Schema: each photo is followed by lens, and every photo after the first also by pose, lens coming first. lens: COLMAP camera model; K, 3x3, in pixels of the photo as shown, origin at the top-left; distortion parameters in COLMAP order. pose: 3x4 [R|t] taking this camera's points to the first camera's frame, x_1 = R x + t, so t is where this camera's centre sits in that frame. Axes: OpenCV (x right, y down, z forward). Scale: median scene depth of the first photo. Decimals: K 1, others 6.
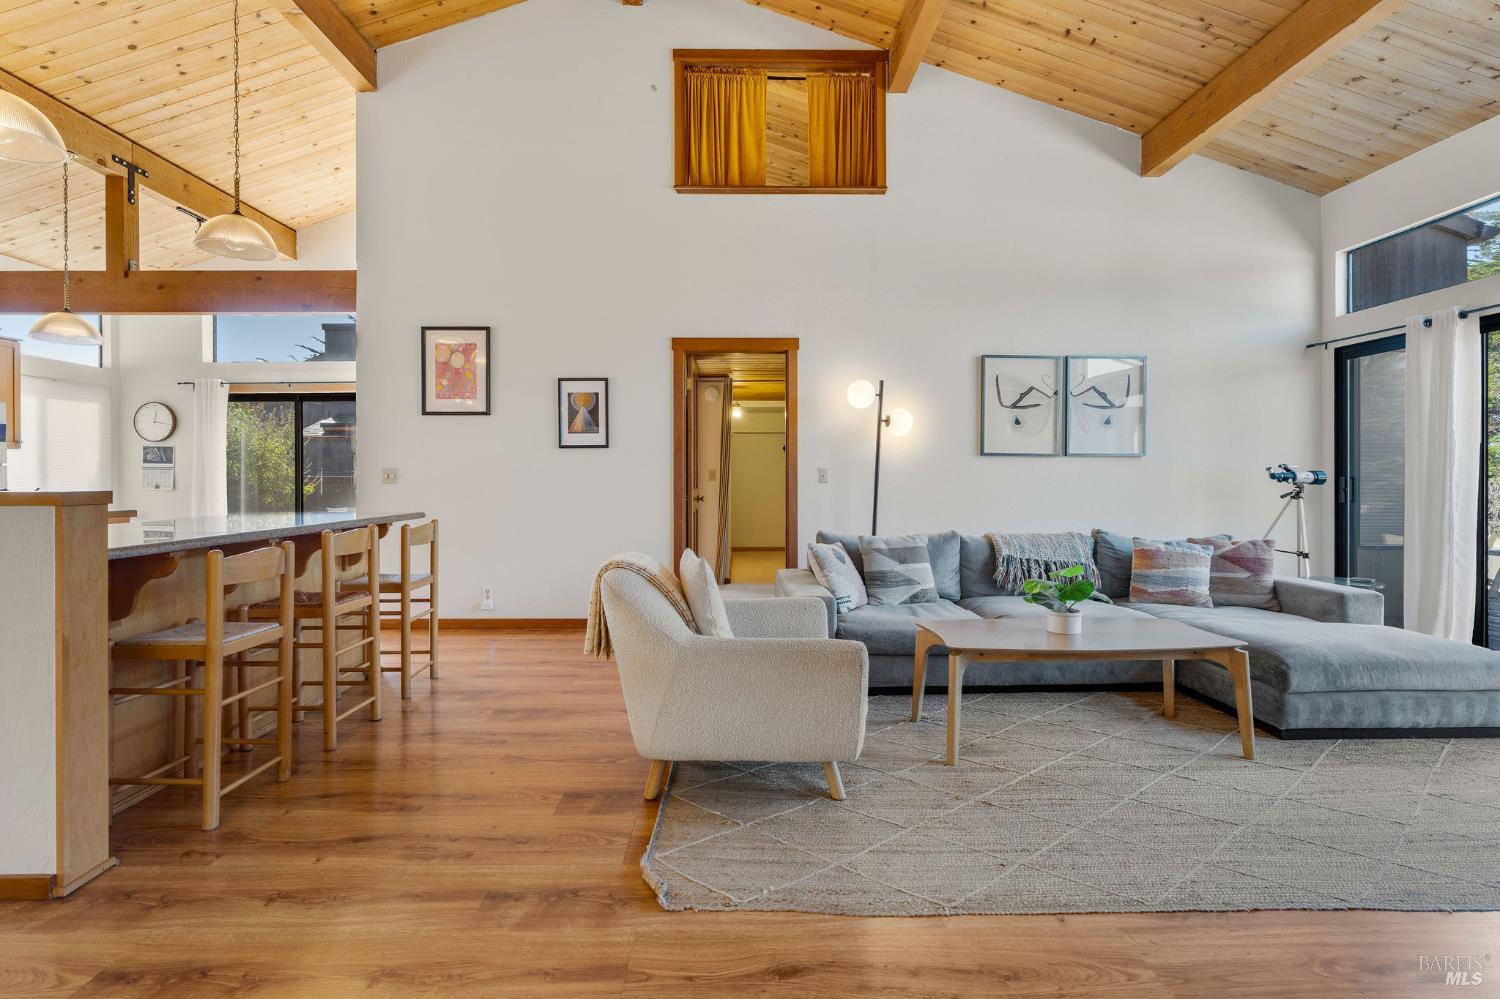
lens RADIAL K [[686.2, 0, 738.2], [0, 686.2, 479.2], [0, 0, 1]] dist [-0.007177, 0.001997]
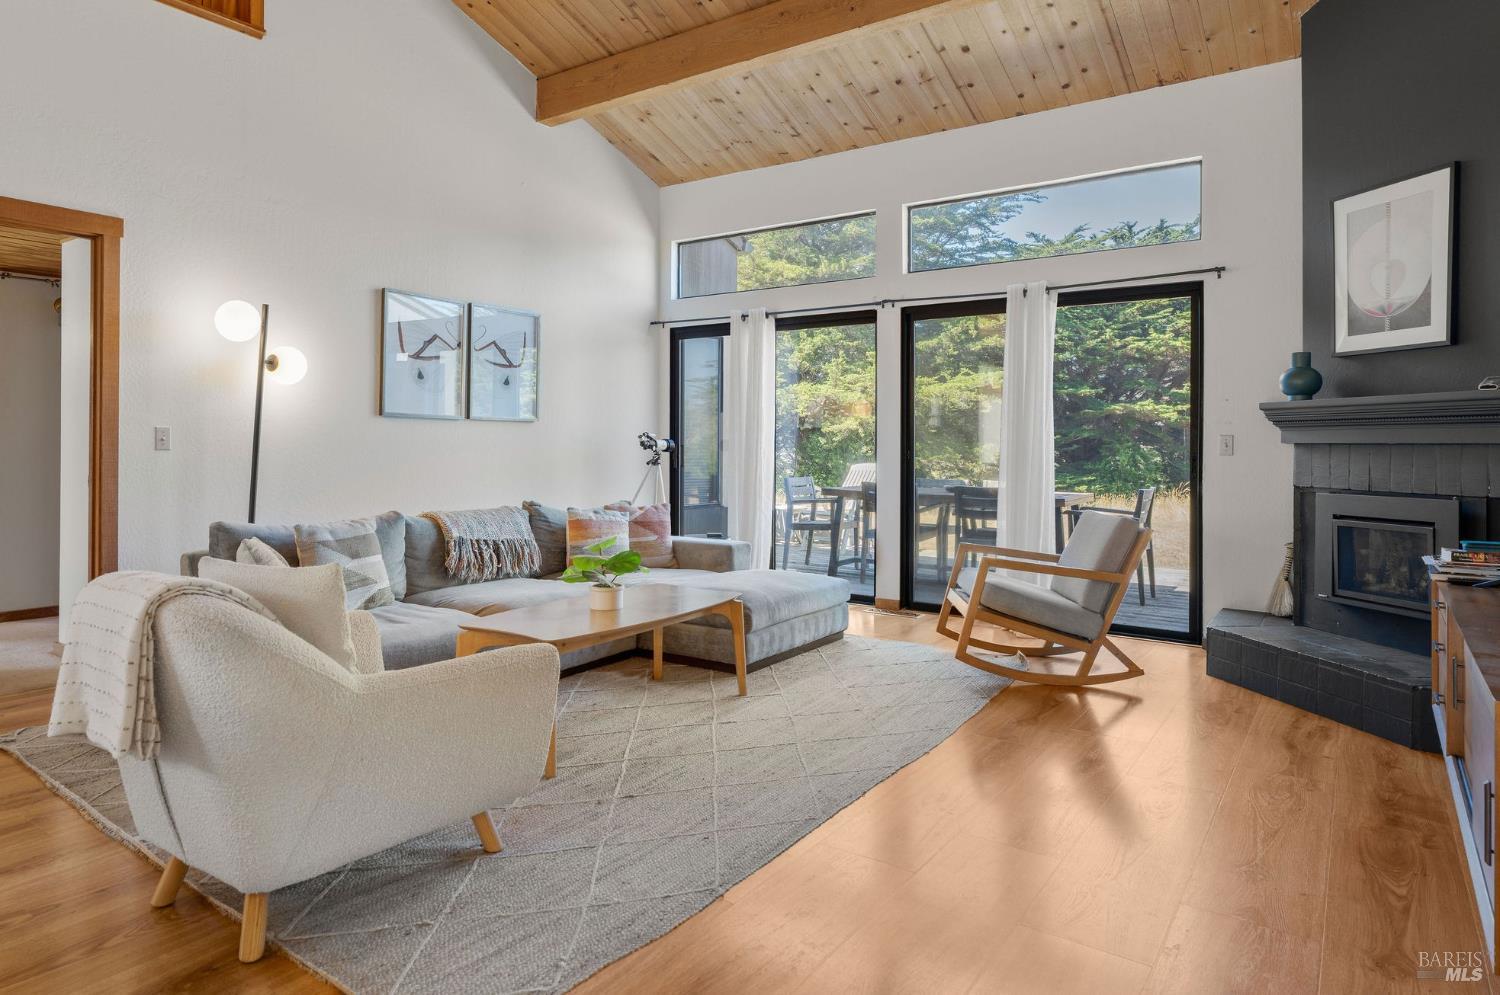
lens RADIAL K [[902.5, 0, 705.4], [0, 902.5, 436.1], [0, 0, 1]] dist [-0.004833, -0.005433]
pose [[0.594331, 0.012231, 0.804127, -0.293037], [-0.003906, 0.999916, -0.012322, 0.000683], [-0.804211, 0.004183, 0.594329, 0.100194]]
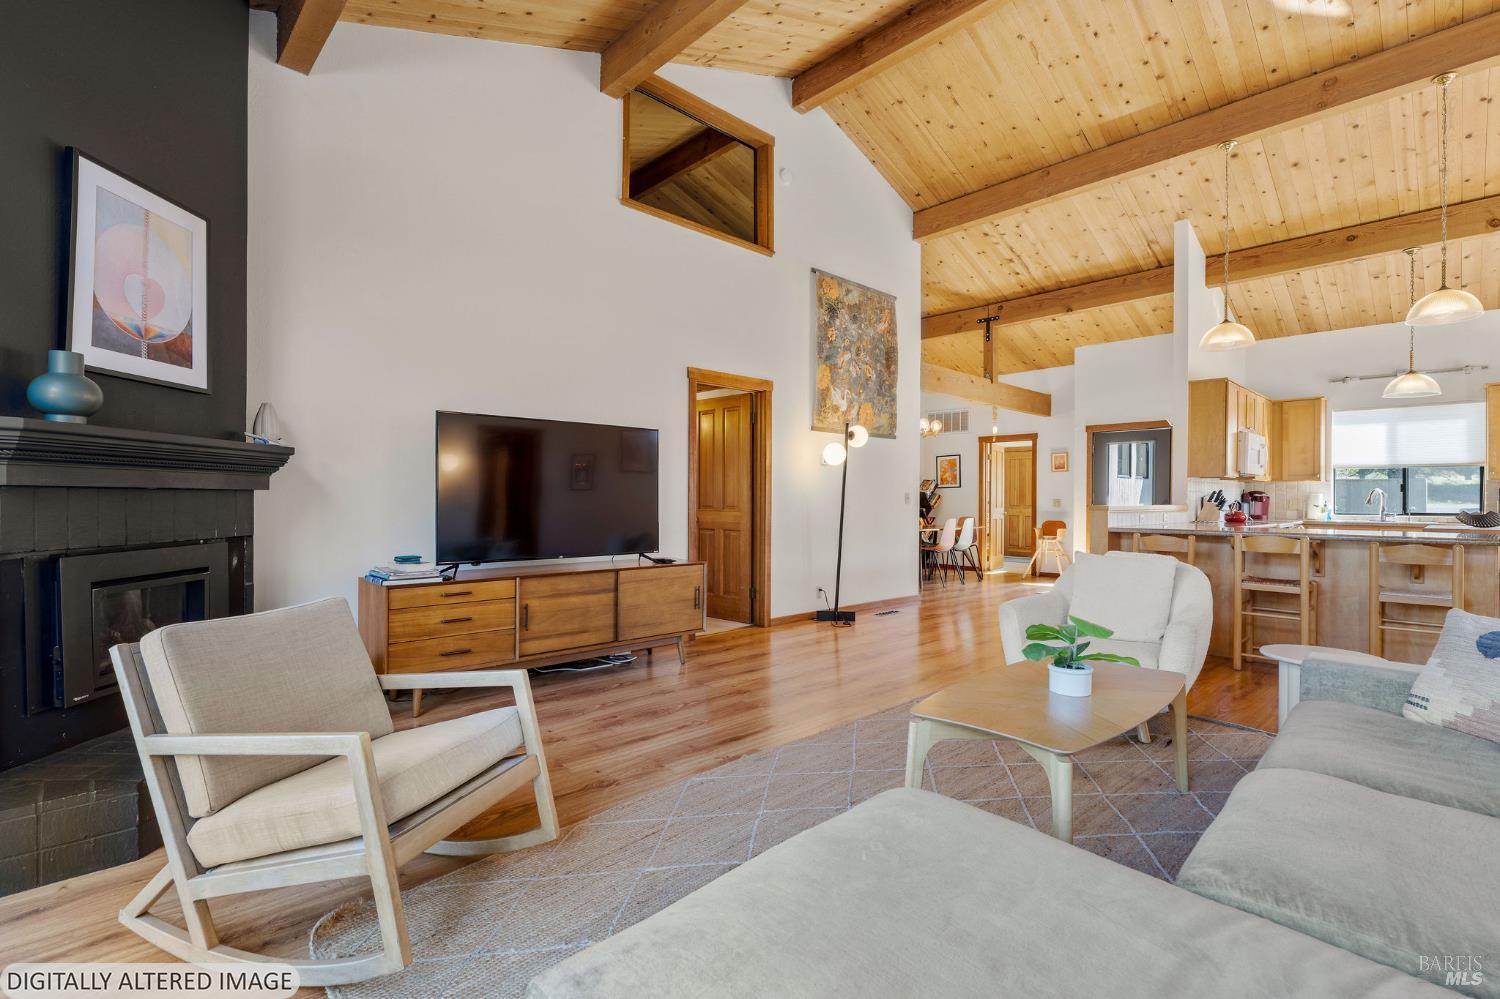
lens RADIAL K [[686.2, 0, 751.1], [0, 686.2, 501.7], [0, 0, 1]] dist [-0.007177, 0.001997]
pose [[-0.722910, -0.000298, -0.690942, 0.858946], [-0.008194, 0.999933, 0.008141, -0.003013], [0.690893, 0.011547, -0.722865, 0.872803]]
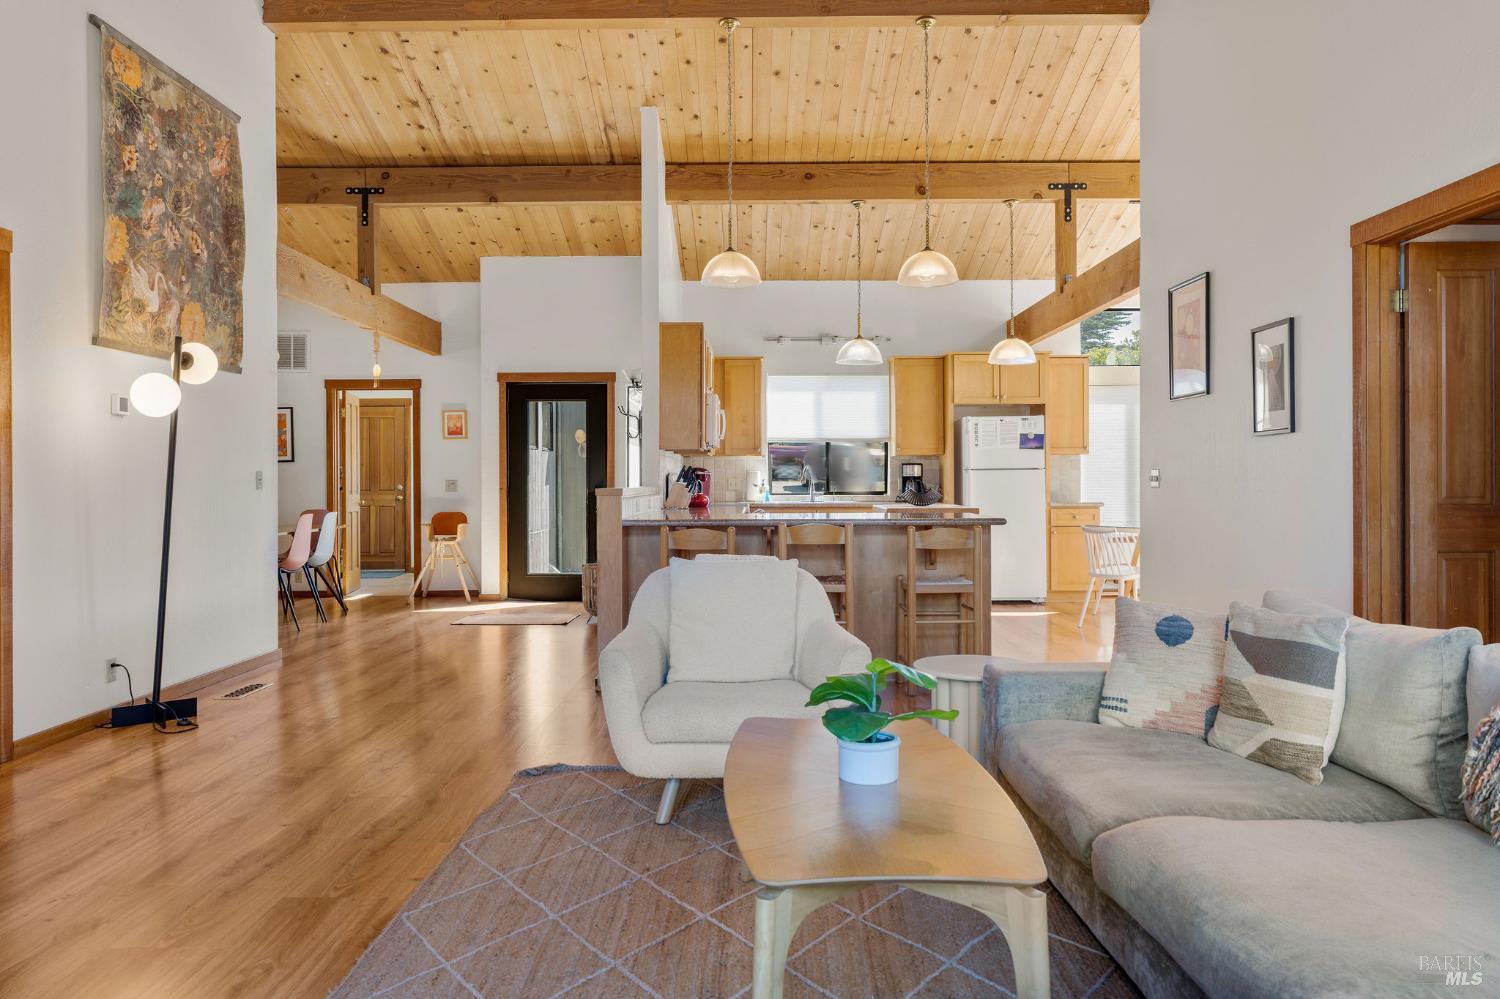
lens RADIAL K [[1025.3, 0, 748.2], [0, 1025.3, 486.3], [0, 0, 1]] dist [0.000421, -0.003711]
pose [[-0.006092, 0.007235, -0.999955, 0.829725], [-0.000778, 0.999973, 0.007239, -0.003825], [0.999981, 0.000822, -0.006087, 0.602165]]
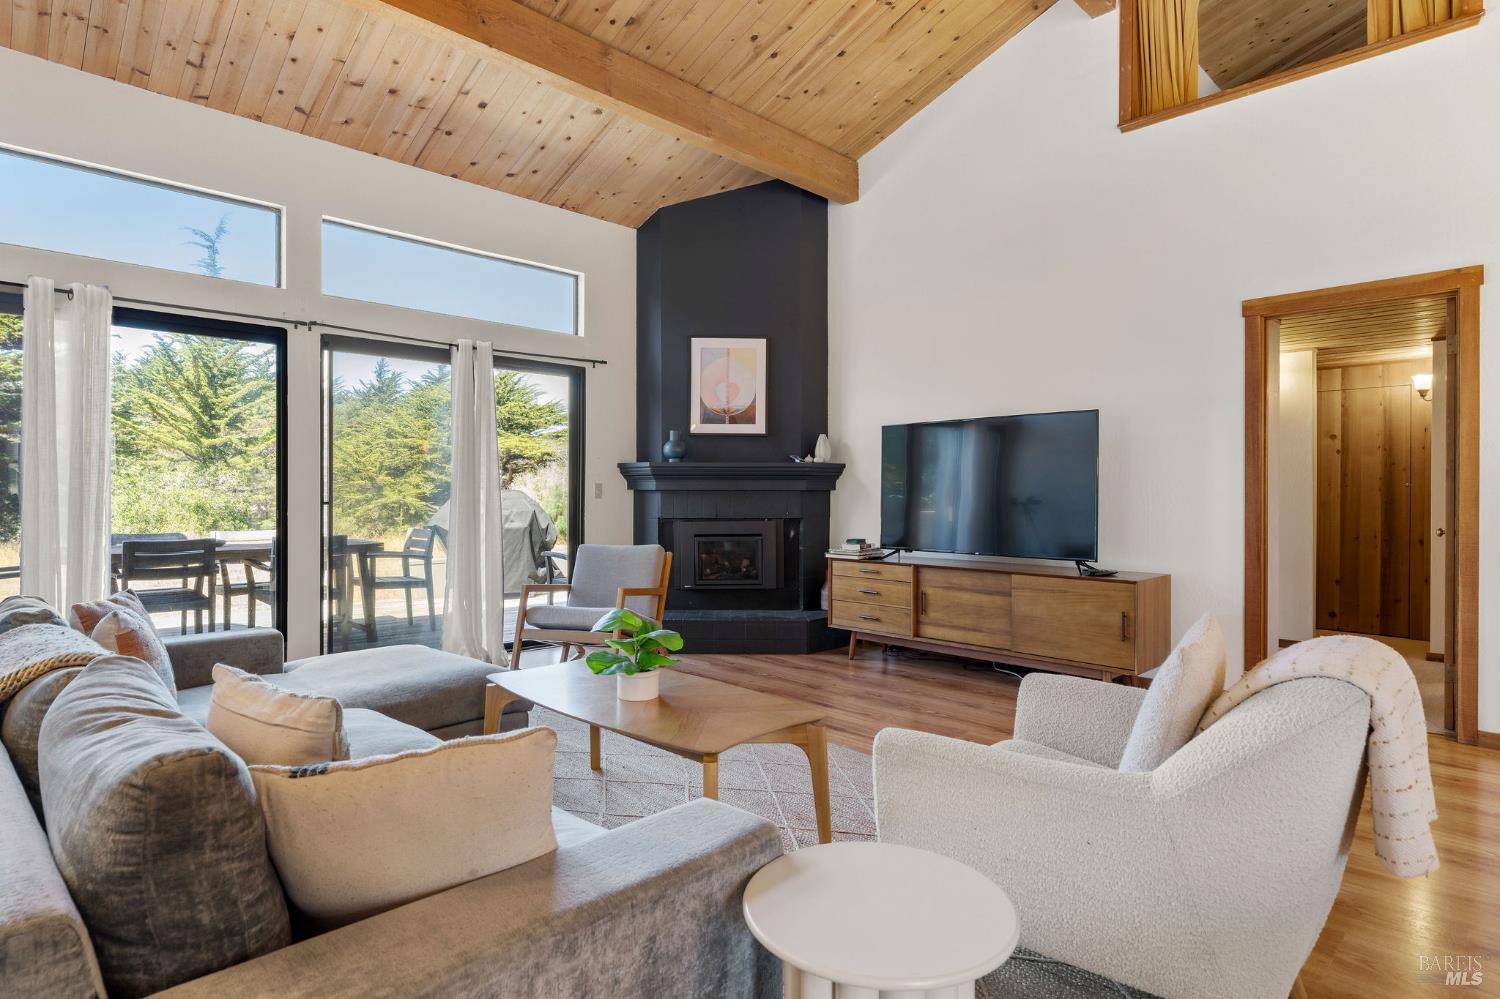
lens RADIAL K [[806.0, 0, 756.2], [0, 806.0, 499.1], [0, 0, 1]] dist [-0.008186, 0.003393]
pose [[-0.698926, -0.006035, 0.715168, -0.180821], [0.000946, 0.999956, 0.009363, -0.002959], [-0.715193, 0.007220, -0.698890, 1.005437]]
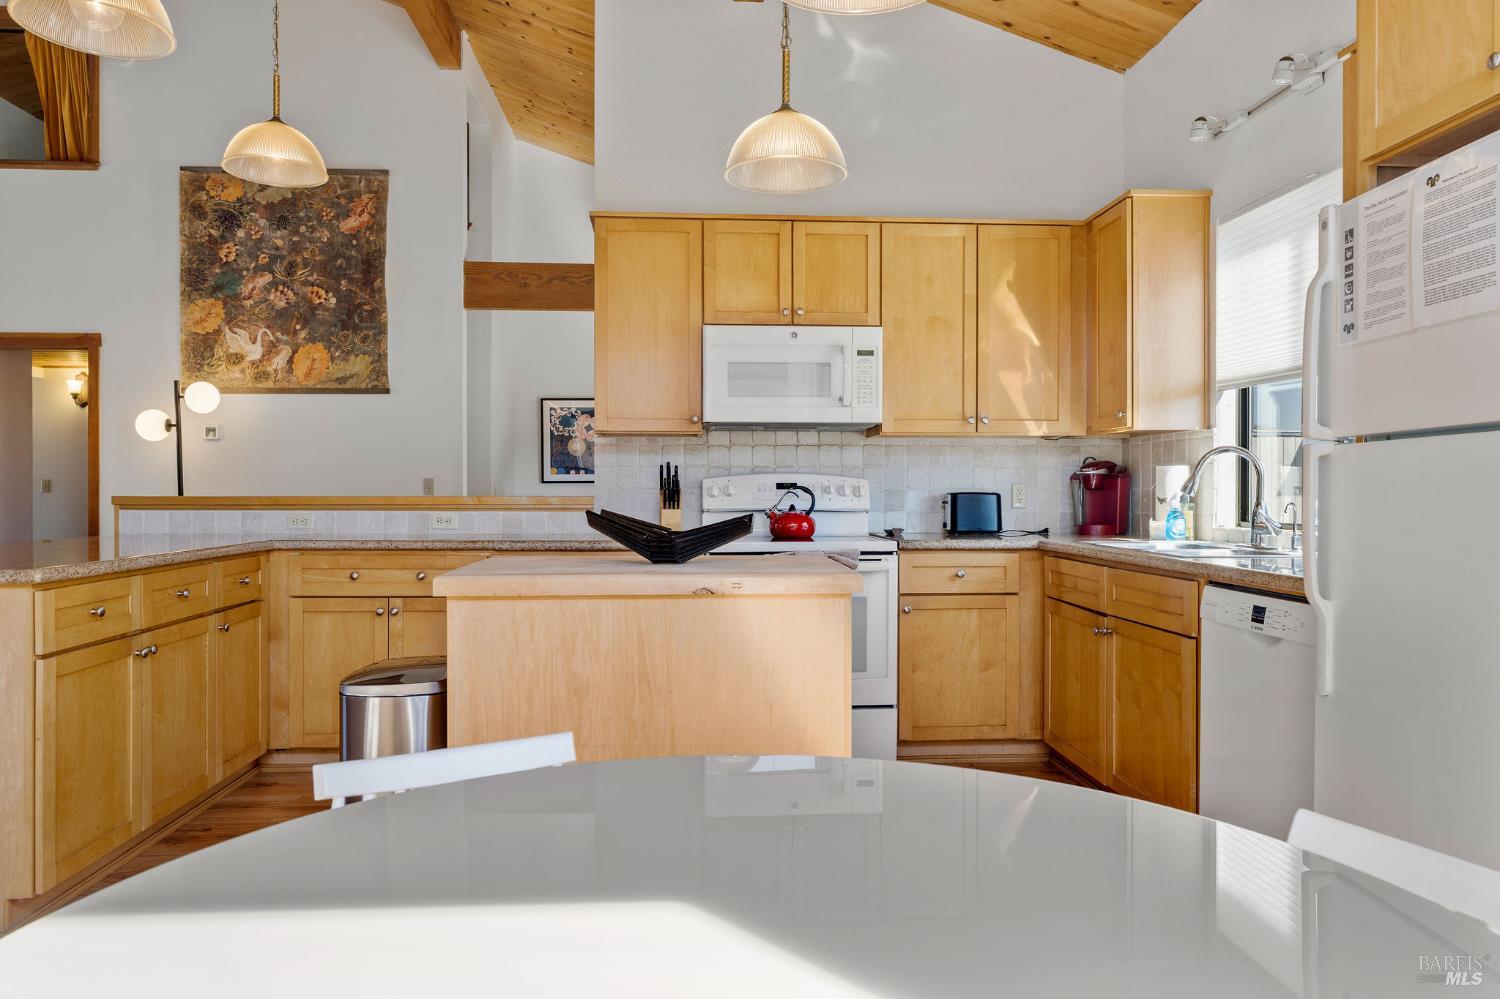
lens RADIAL K [[1025.3, 0, 753.0], [0, 1025.3, 485.2], [0, 0, 1]] dist [0.000421, -0.003711]
pose [[-0.998218, -0.000521, -0.059674, -0.990323], [-0.000430, 0.999999, -0.001539, -0.001765], [0.059675, -0.001511, -0.998217, 1.507206]]
